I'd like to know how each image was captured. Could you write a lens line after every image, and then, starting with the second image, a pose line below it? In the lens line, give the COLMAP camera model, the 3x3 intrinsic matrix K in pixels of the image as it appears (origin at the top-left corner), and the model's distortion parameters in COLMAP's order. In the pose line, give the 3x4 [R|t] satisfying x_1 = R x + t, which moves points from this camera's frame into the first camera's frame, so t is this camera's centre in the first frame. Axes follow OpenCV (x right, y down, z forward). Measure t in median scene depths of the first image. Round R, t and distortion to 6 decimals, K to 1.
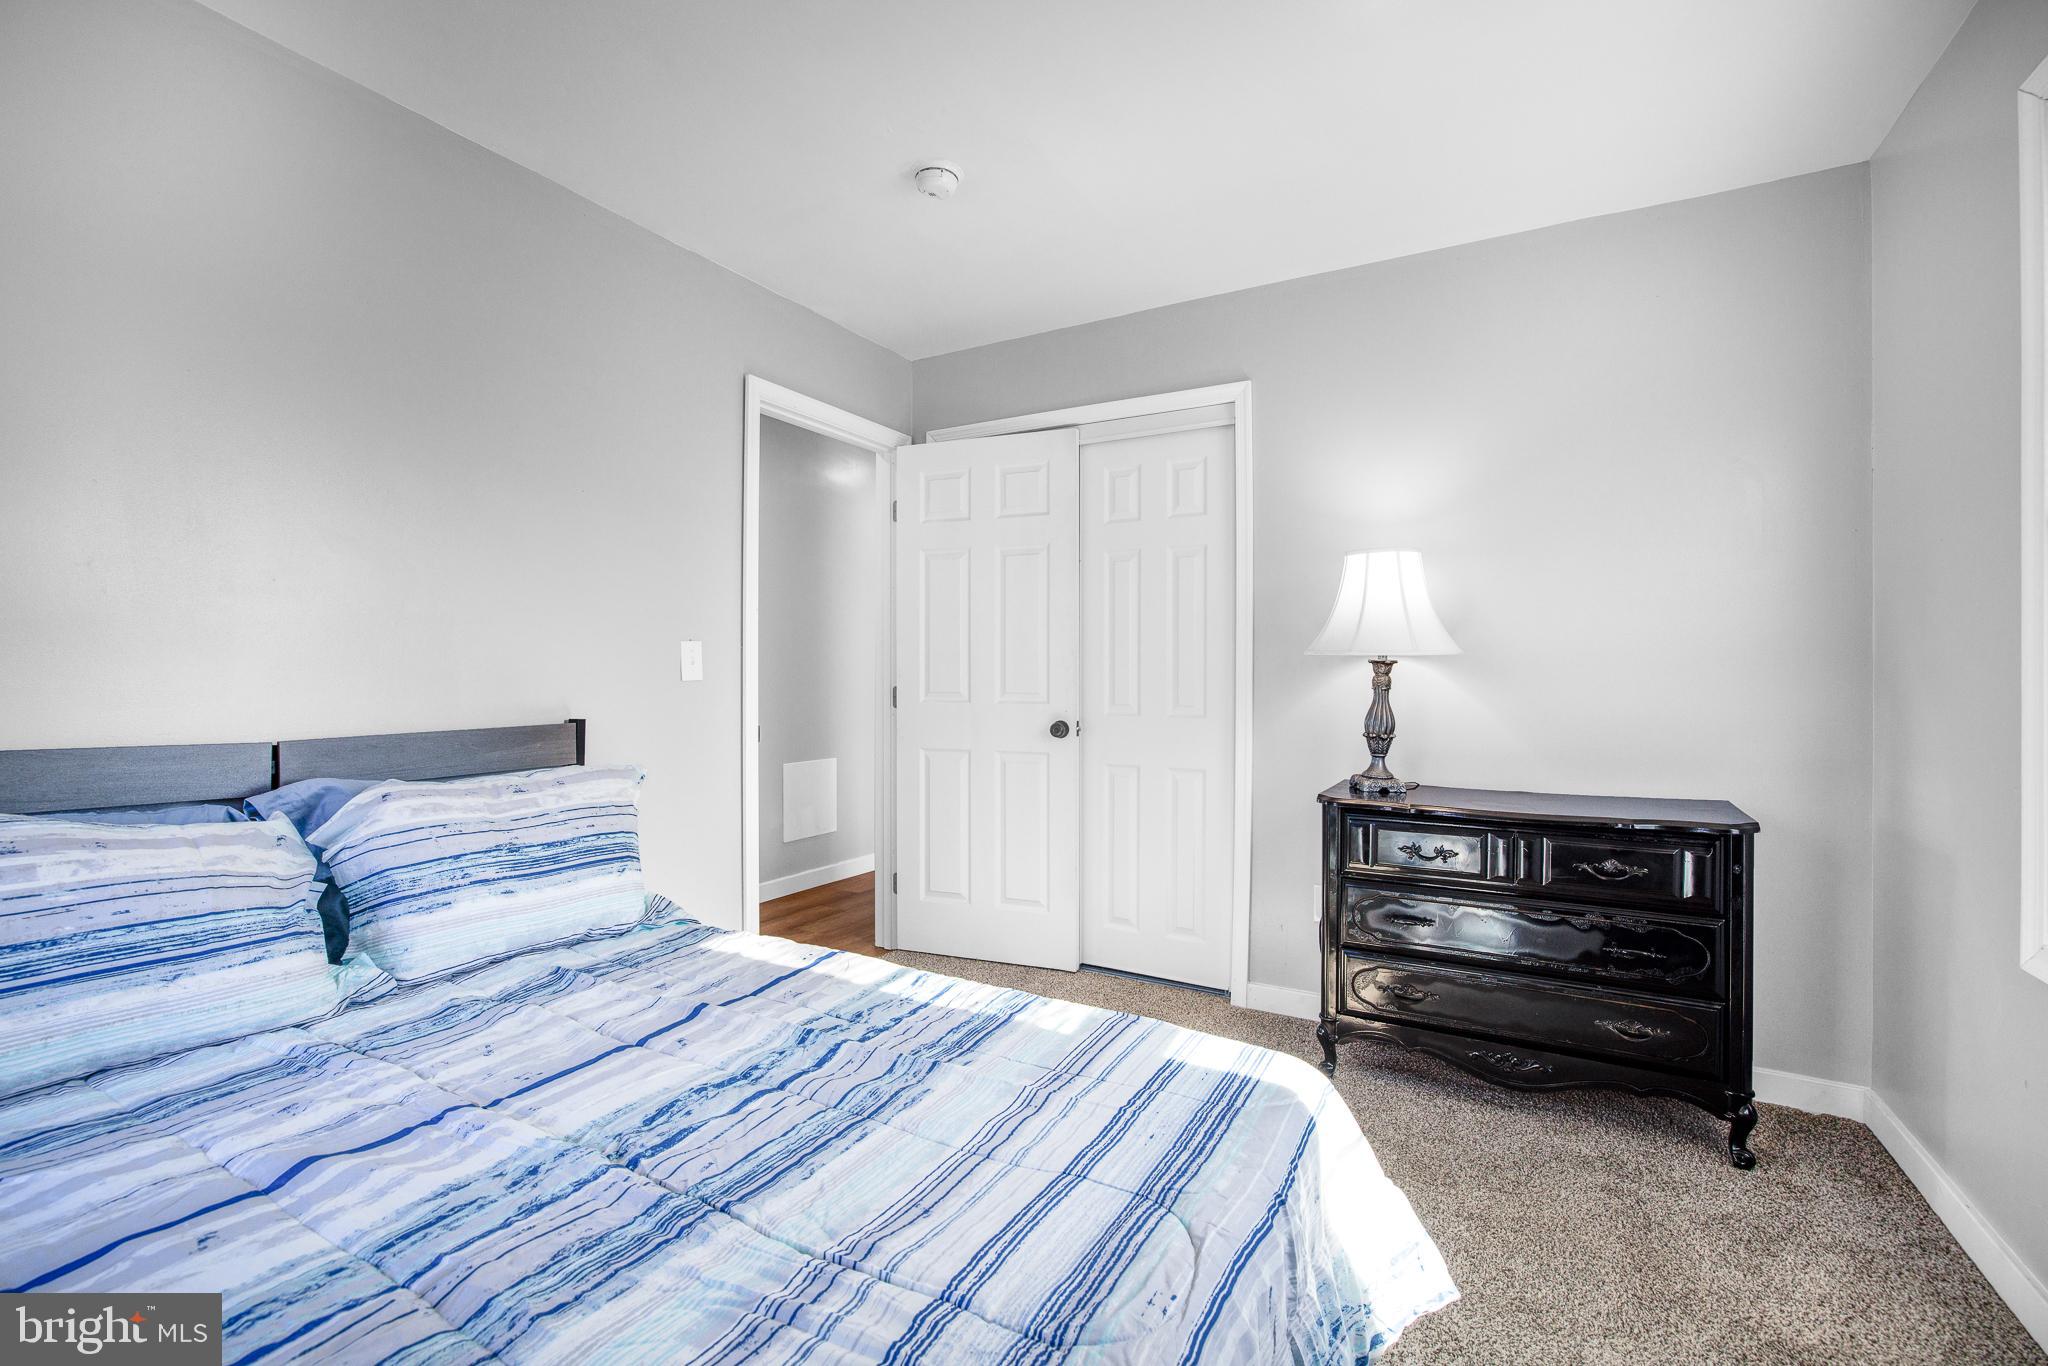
lens RADIAL K [[921.9, 0, 1029.2], [0, 921.9, 688.5], [0, 0, 1]] dist [-0.019834, 0.000670]
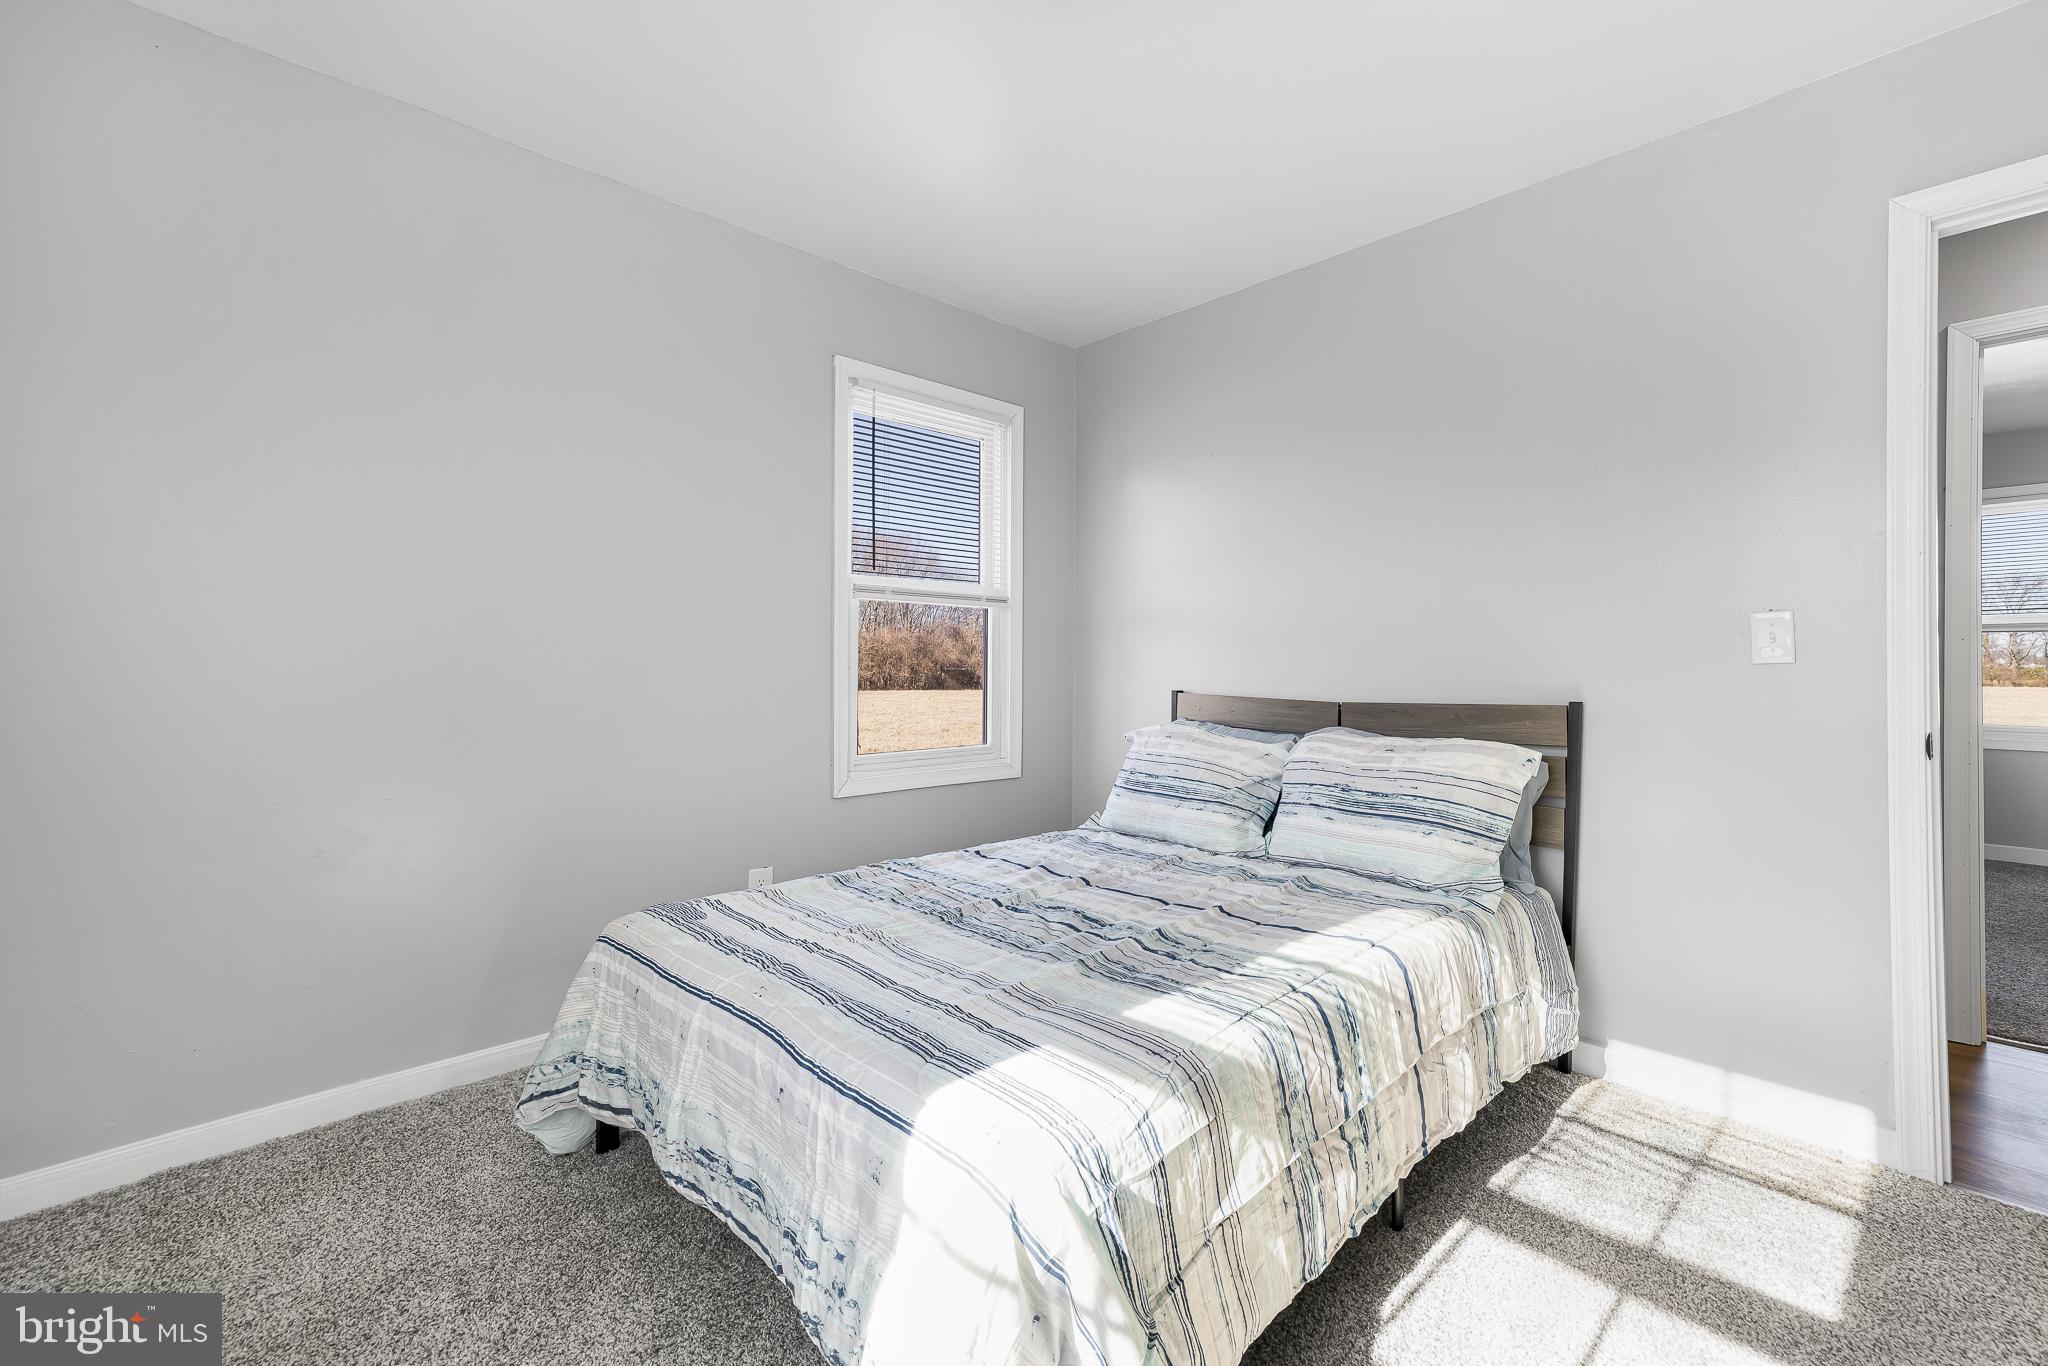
lens RADIAL K [[861.0, 0, 1024.0], [0, 861.0, 683.0], [0, 0, 1]] dist [0.000375, 0.000554]
pose [[-0.311033, 0.004336, -0.950389, 0.913481], [-0.022274, 0.999682, 0.011851, 0.024601], [0.950138, 0.024855, -0.310837, 1.158181]]
